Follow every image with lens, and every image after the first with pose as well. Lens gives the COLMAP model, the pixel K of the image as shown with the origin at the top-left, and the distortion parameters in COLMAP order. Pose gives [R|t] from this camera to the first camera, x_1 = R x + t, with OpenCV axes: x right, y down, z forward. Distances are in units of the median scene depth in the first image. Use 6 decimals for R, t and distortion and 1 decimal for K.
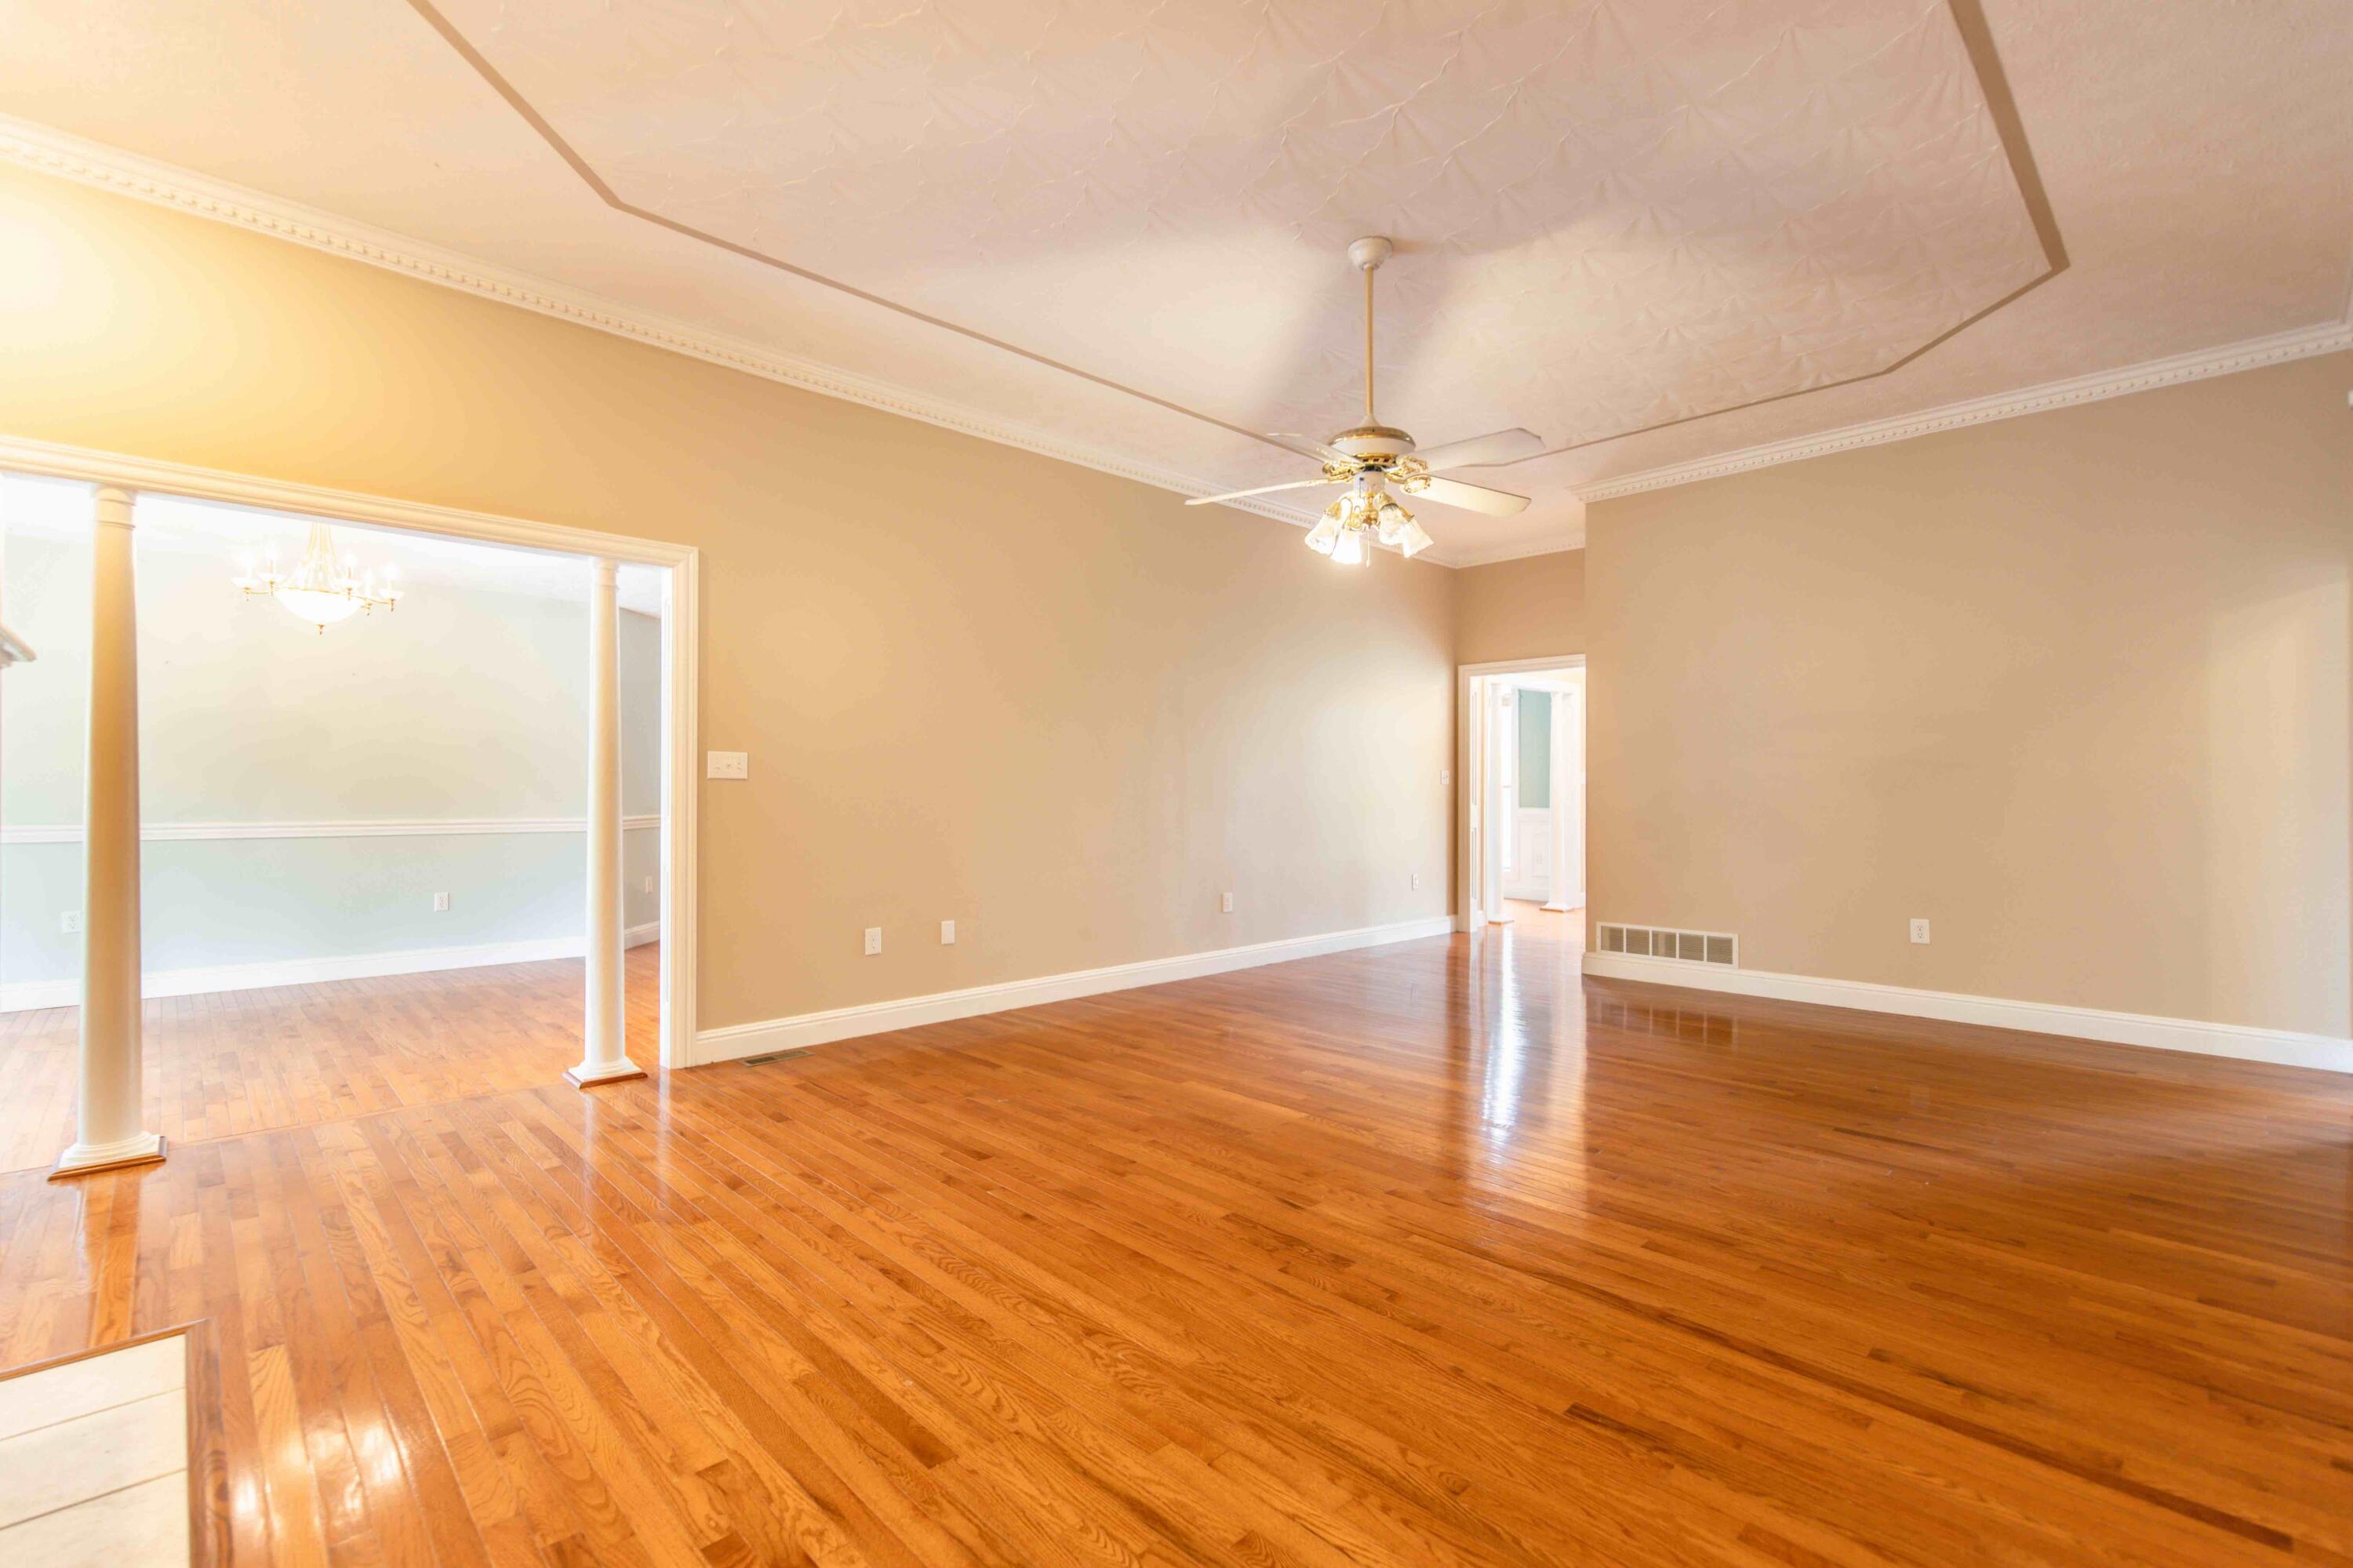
lens RADIAL K [[1017.3, 0, 1187.9], [0, 1017.3, 783.5], [0, 0, 1]] dist [0.001443, 0.000766]
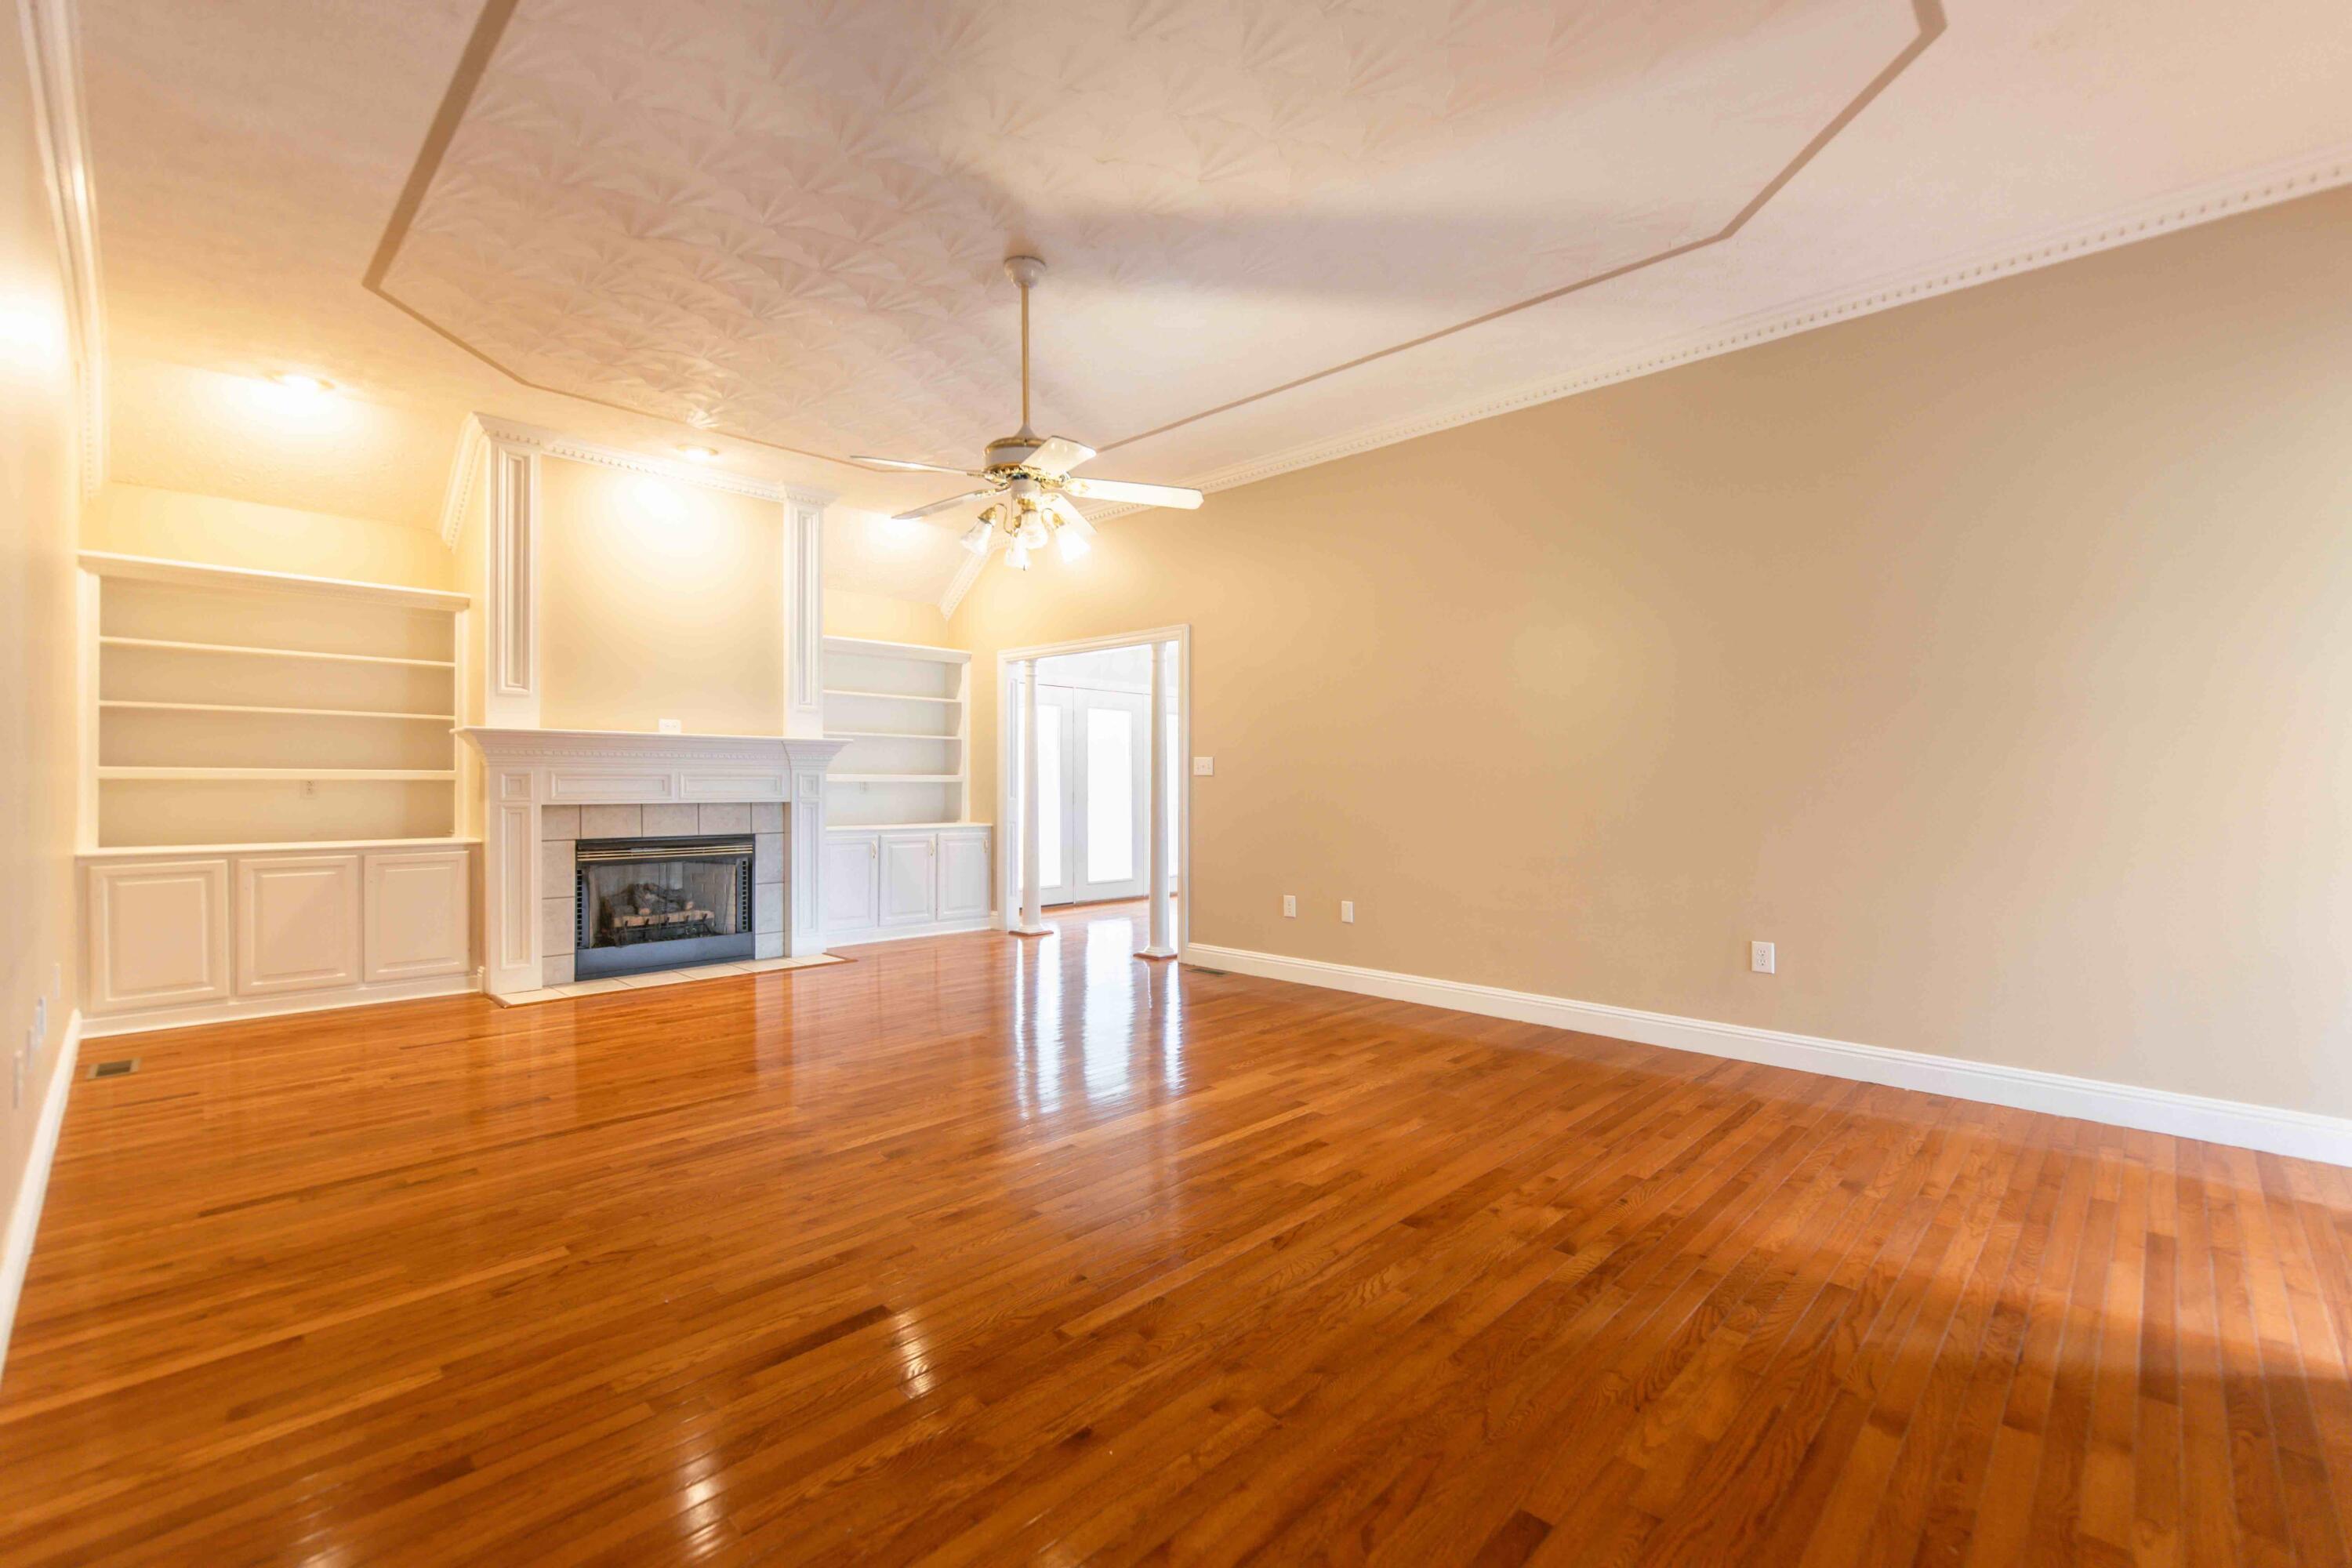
lens RADIAL K [[1016.9, 0, 1188.3], [0, 1016.9, 789.8], [0, 0, 1]] dist [0.001443, 0.000766]
pose [[0.037483, 0.005838, -0.999280, 1.690890], [0.002707, 0.999979, 0.005944, 0.013191], [0.999294, -0.002928, 0.037467, 1.541709]]
